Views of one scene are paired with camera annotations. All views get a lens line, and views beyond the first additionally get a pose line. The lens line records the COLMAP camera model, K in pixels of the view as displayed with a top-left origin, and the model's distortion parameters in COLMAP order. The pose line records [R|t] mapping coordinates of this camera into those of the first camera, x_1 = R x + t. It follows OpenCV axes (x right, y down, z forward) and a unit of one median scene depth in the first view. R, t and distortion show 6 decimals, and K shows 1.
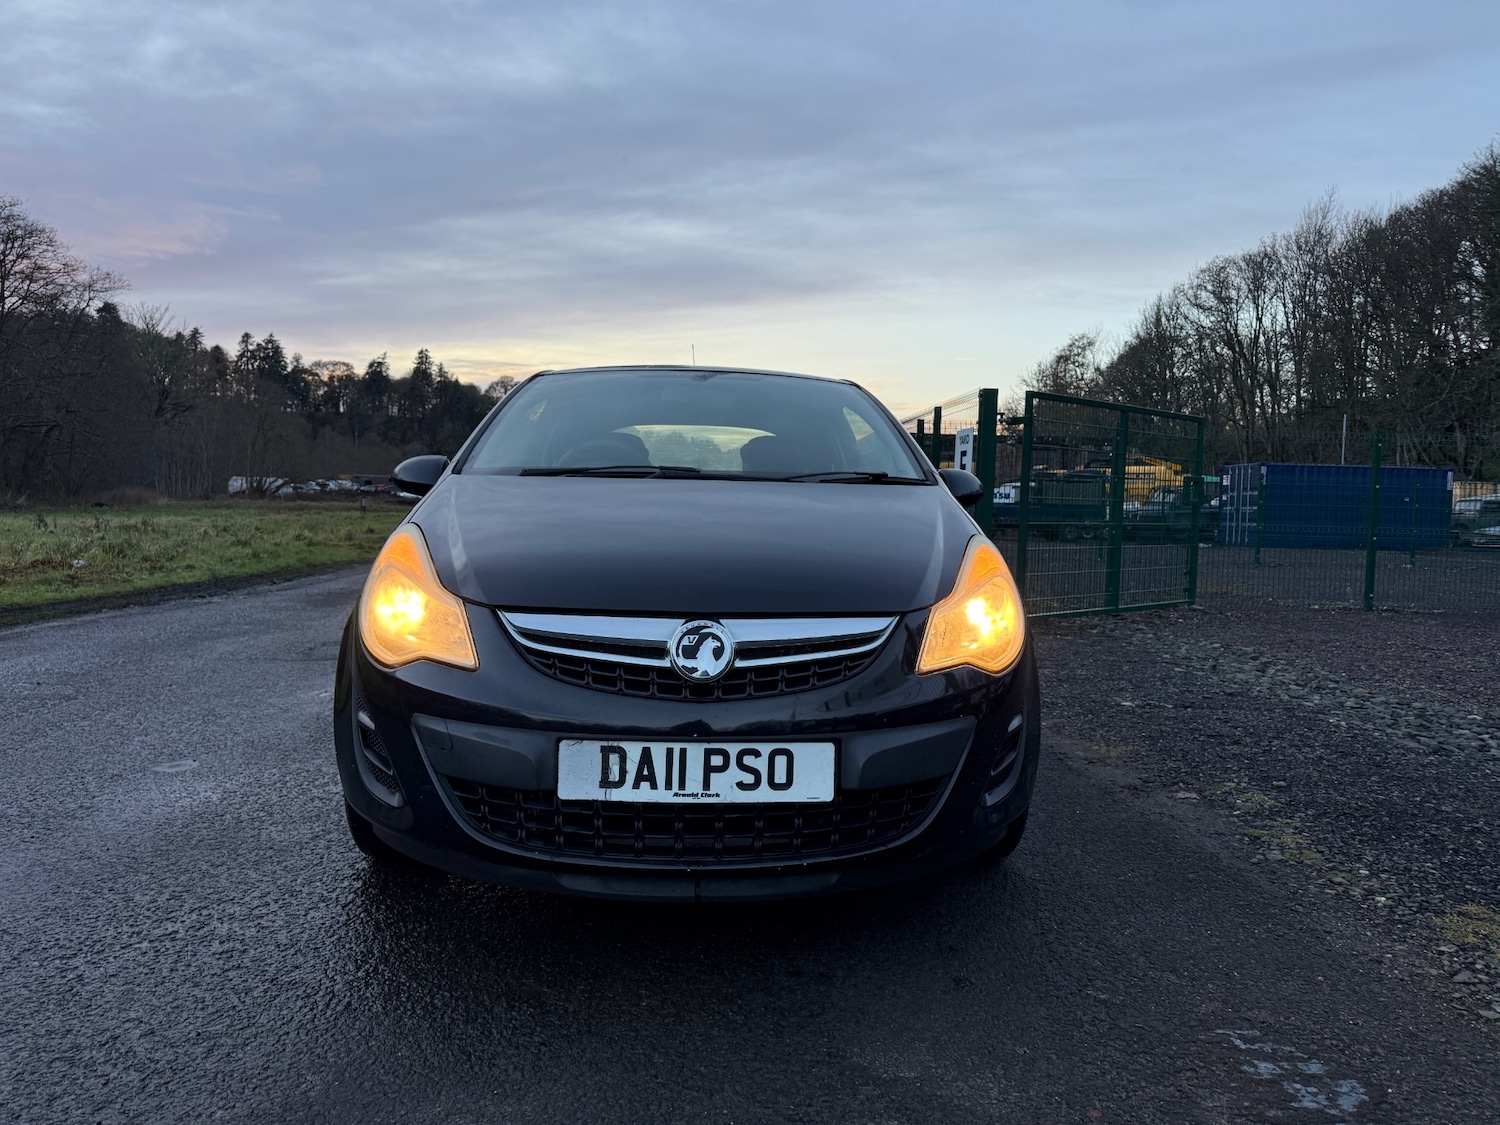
lens RADIAL K [[1167.6, 0, 776.4], [0, 1167.6, 563.1], [0, 0, 1]] dist [0.130279, -0.005326]
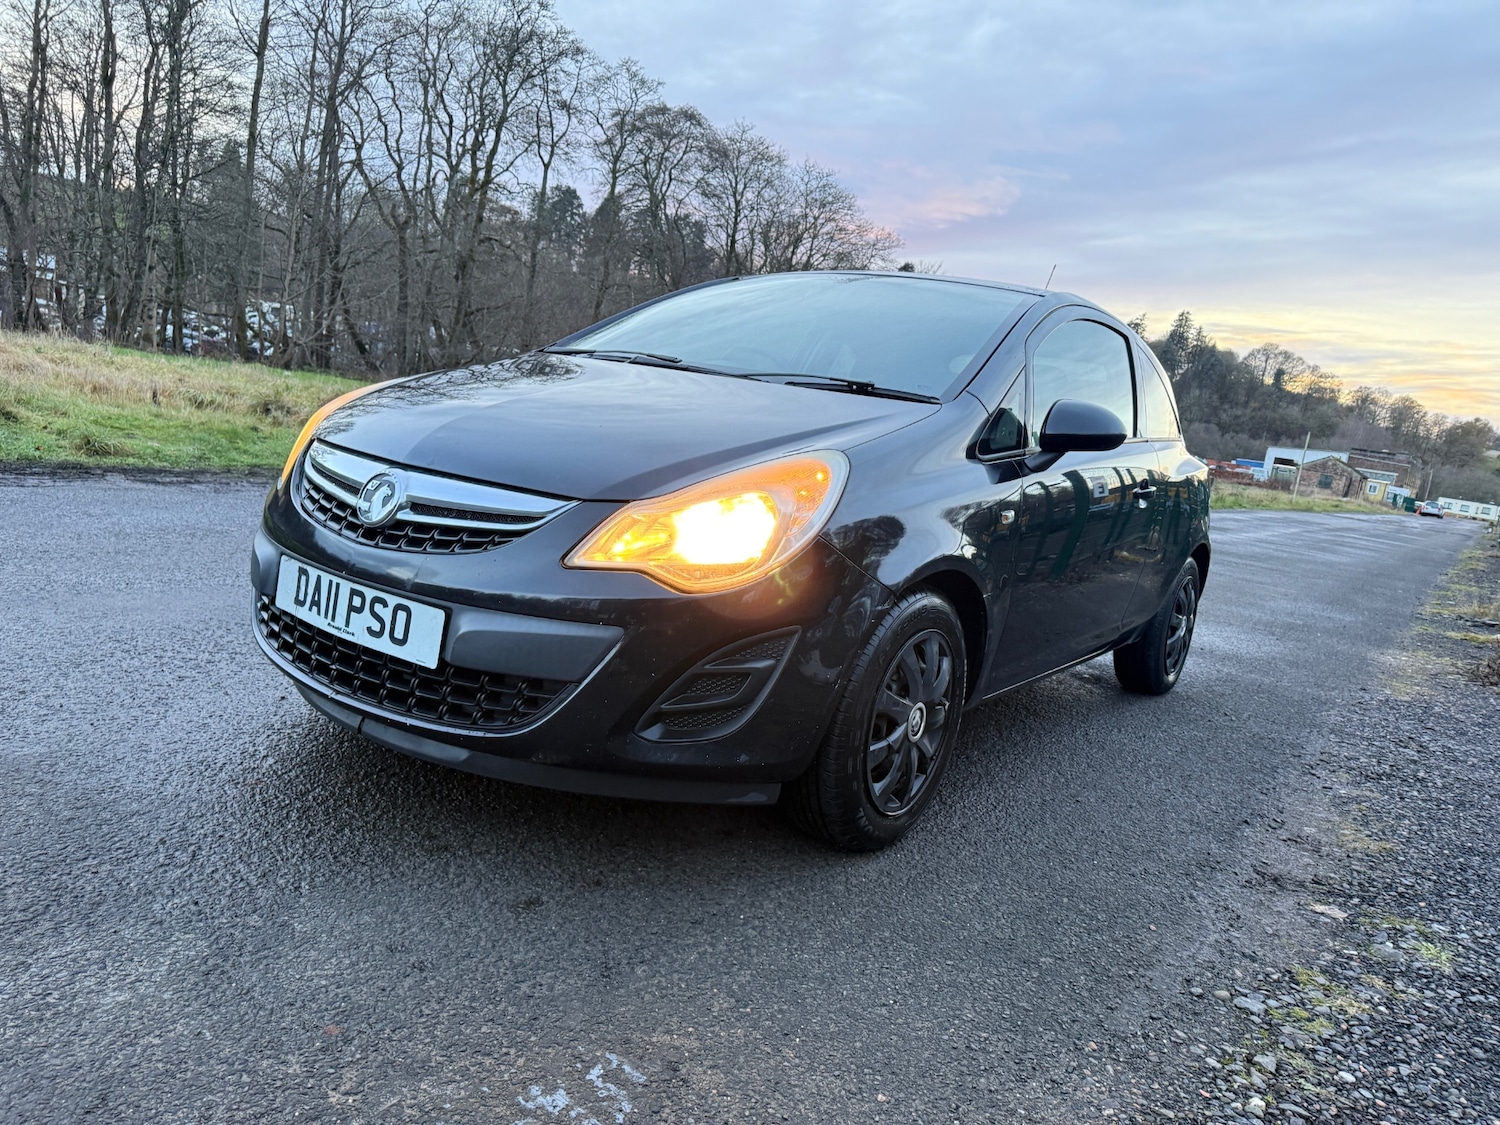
lens RADIAL K [[1176.9, 0, 734.3], [0, 1176.9, 561.9], [0, 0, 1]] dist [0.020049, -0.007731]
pose [[0.767586, 0.182679, -0.614362, 0.821747], [-0.166030, 0.982477, 0.084698, -0.007417], [0.619068, 0.036989, 0.784465, 0.390874]]
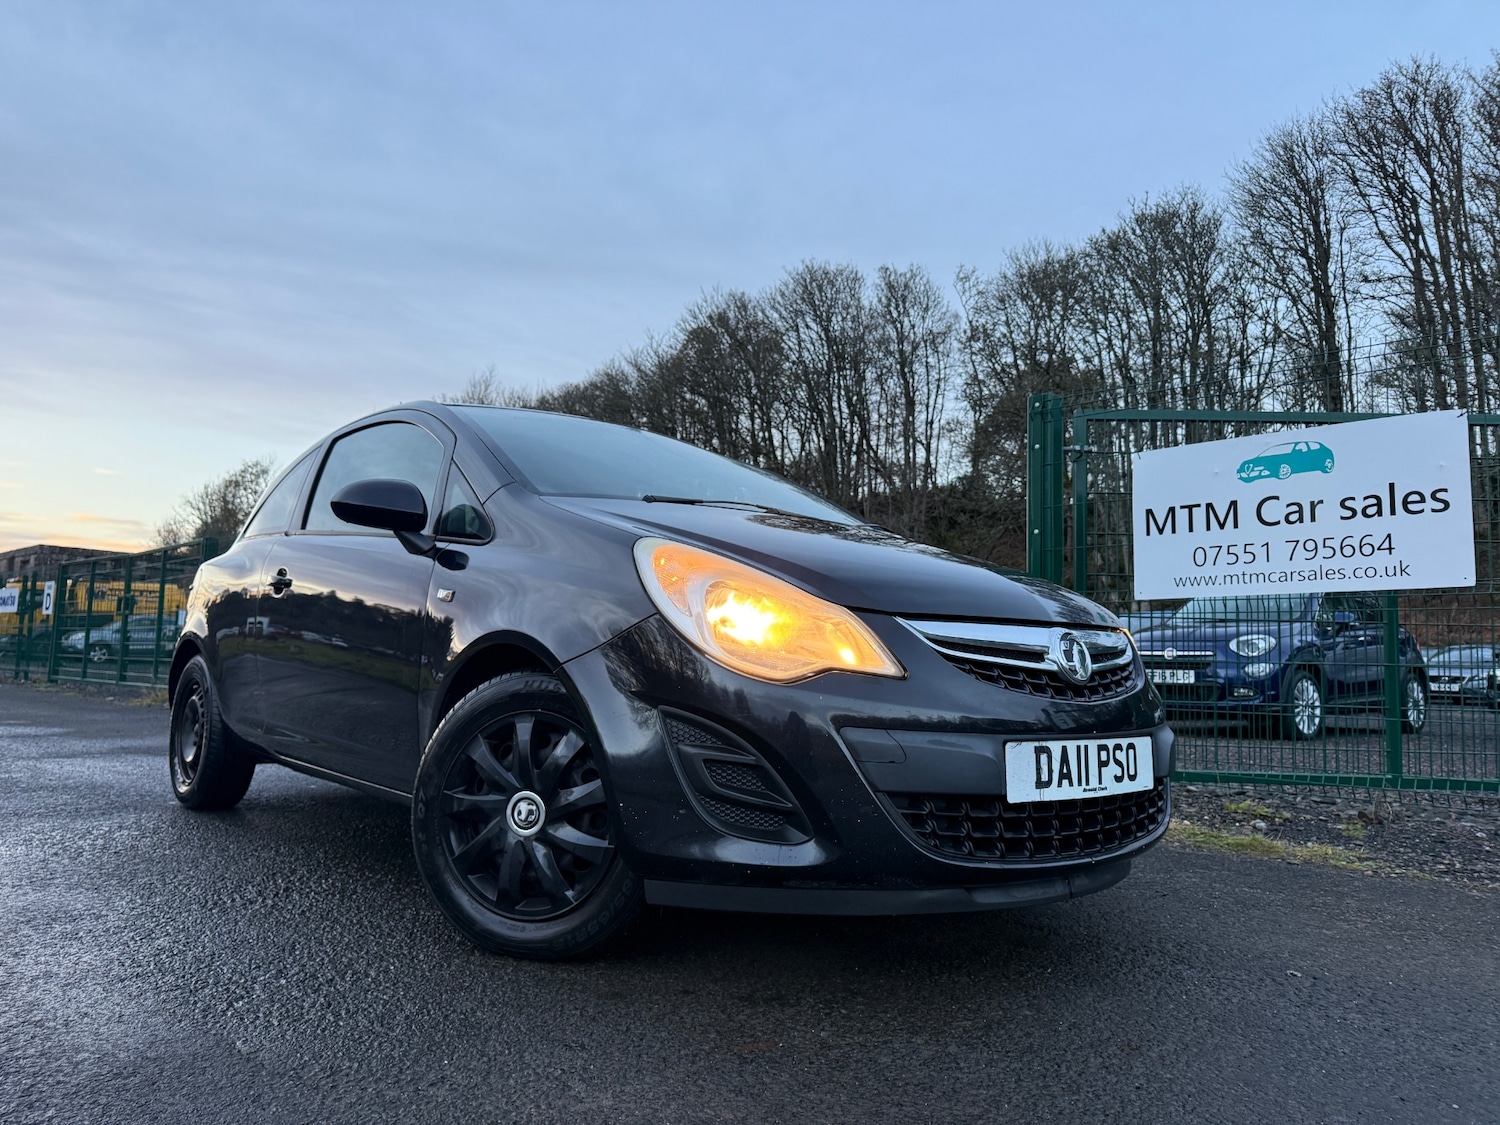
lens RADIAL K [[1150.8, 0, 750.0], [0, 1150.8, 562.5], [0, 0, 1]] dist [0.016803, -0.028345]
pose [[0.772038, 0.056489, 0.633062, -0.959633], [0.017542, 0.993769, -0.110068, 0.102911], [-0.635335, 0.096082, 0.766236, 0.383911]]
